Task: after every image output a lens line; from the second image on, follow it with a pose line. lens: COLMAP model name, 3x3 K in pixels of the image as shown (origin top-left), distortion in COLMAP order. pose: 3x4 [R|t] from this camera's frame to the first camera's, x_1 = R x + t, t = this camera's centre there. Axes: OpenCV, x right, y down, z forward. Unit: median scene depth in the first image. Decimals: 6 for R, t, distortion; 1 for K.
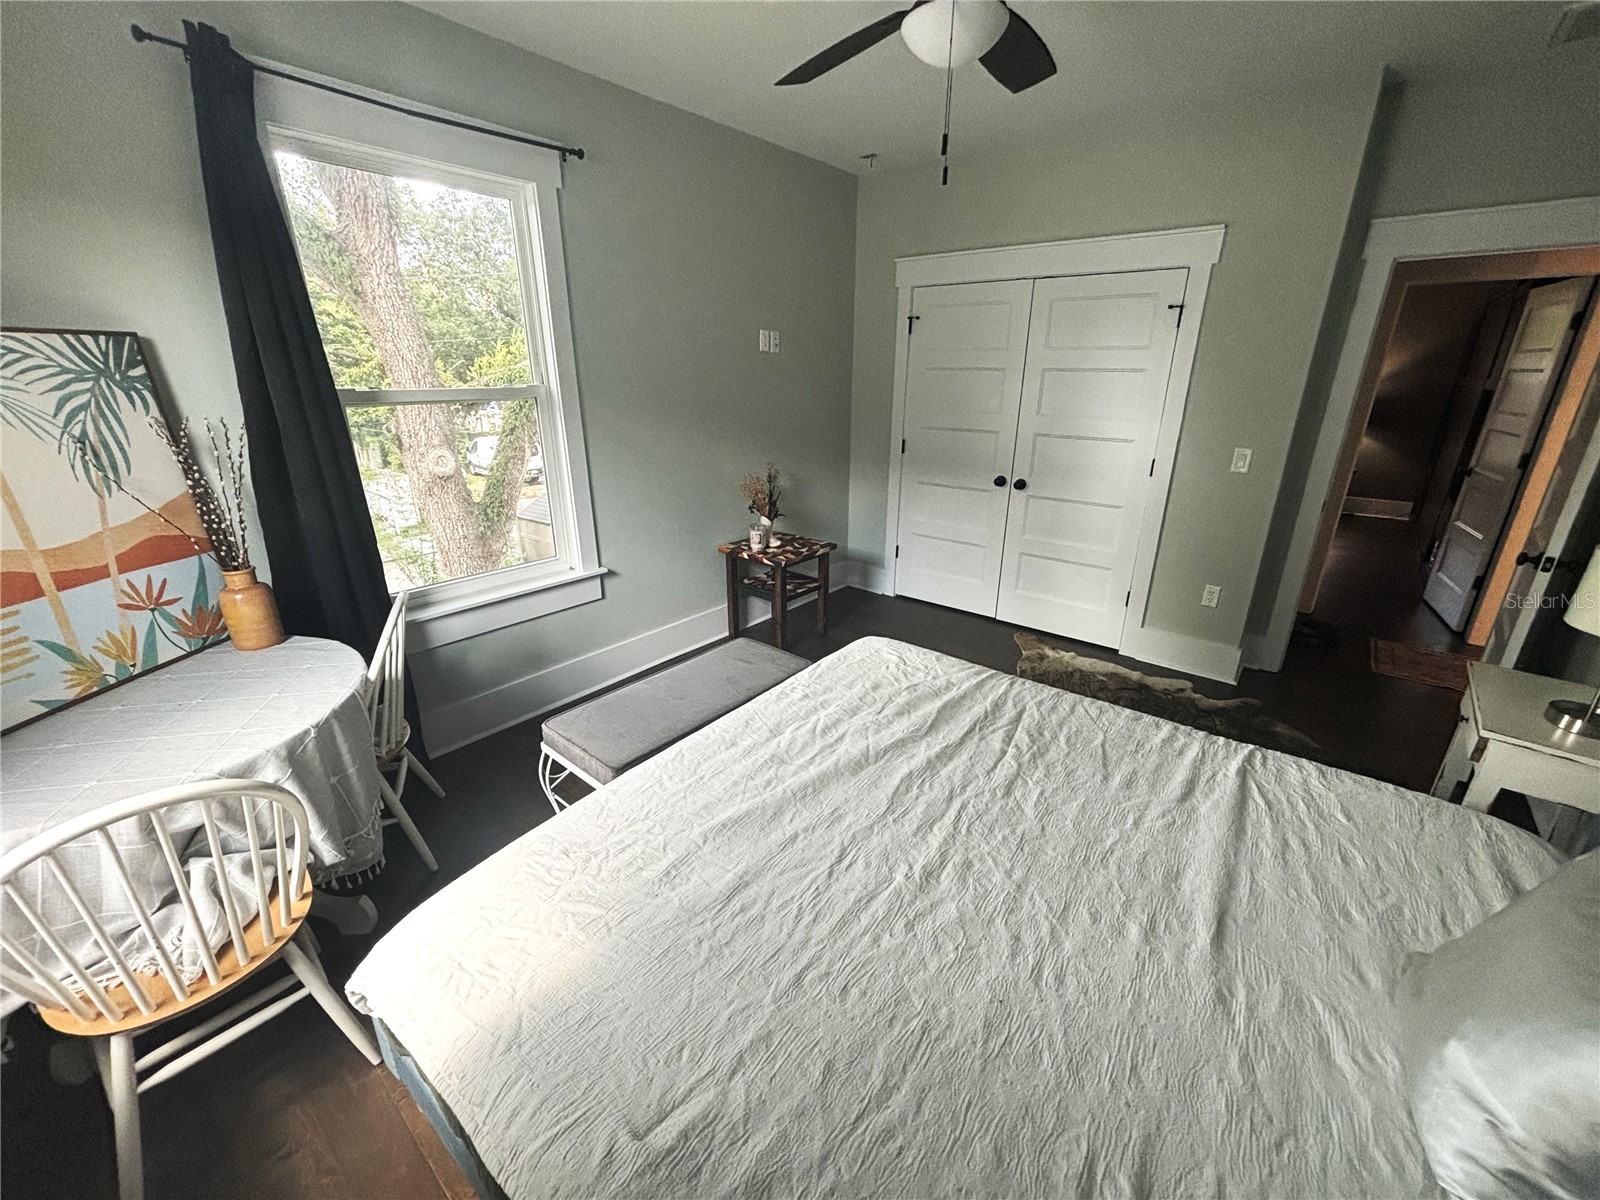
lens RADIAL K [[647.7, 0, 801.5], [0, 647.7, 599.0], [0, 0, 1]] dist [-0.003672, 0.002716]
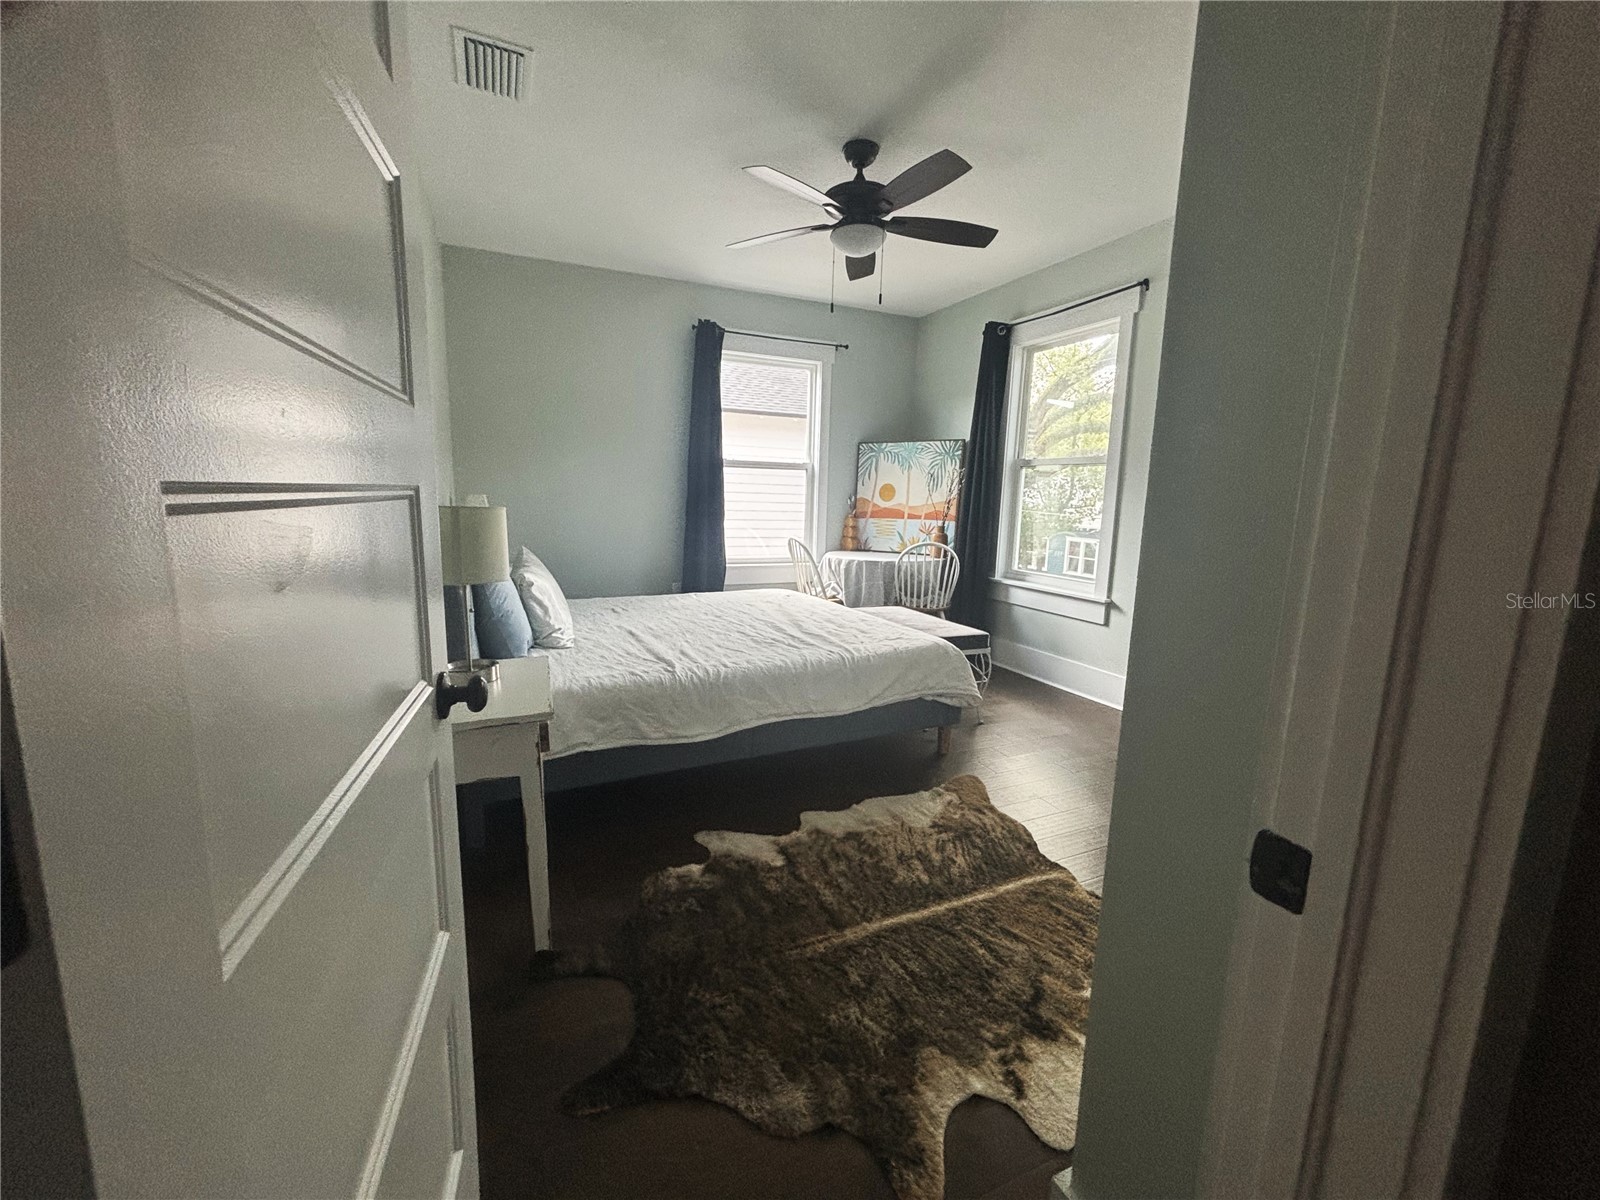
lens RADIAL K [[647.7, 0, 801.5], [0, 647.7, 599.0], [0, 0, 1]] dist [-0.003672, 0.002716]
pose [[-0.441253, 0.124019, -0.888772, 1.223335], [-0.329069, 0.899051, 0.288828, -0.252739], [0.834871, 0.419913, -0.355898, 1.154482]]
